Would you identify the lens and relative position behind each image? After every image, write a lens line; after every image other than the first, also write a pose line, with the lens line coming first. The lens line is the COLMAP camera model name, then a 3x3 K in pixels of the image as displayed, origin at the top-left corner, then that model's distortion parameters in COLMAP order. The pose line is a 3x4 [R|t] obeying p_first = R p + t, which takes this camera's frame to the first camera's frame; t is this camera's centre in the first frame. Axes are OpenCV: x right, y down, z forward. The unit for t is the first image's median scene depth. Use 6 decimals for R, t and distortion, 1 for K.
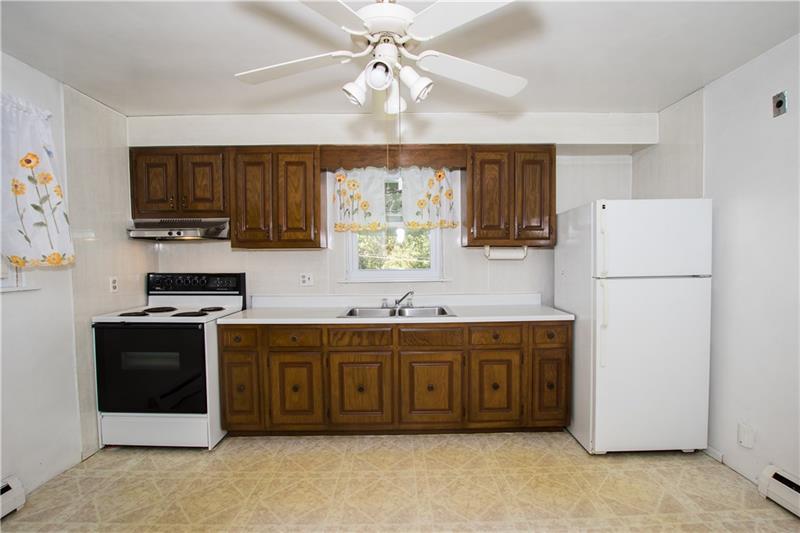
lens RADIAL K [[371.5, 0, 400.0], [0, 371.5, 266.5], [0, 0, 1]] dist [-0.019499, 0.000481]
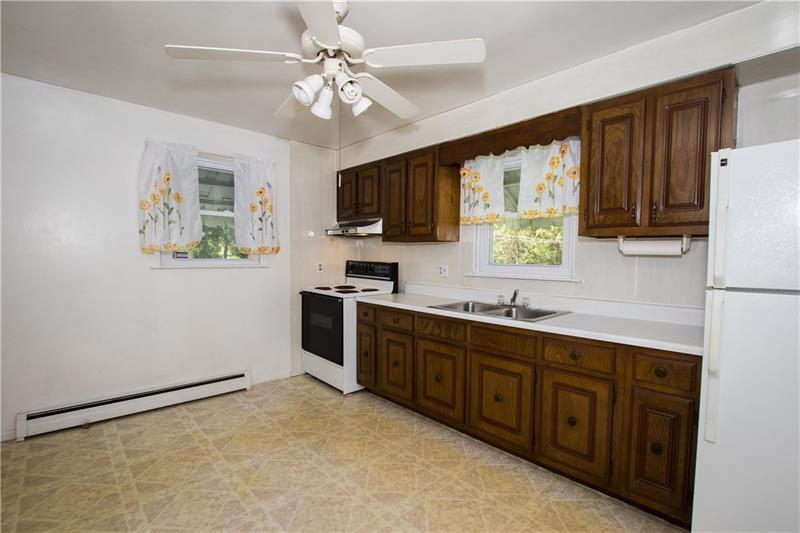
lens RADIAL K [[371.5, 0, 400.0], [0, 371.5, 266.5], [0, 0, 1]] dist [-0.019499, 0.000481]
pose [[0.678926, 0.039307, -0.733154, 0.556803], [-0.029224, 0.999221, 0.026509, -0.003462], [0.733625, 0.003428, 0.679546, 0.225435]]
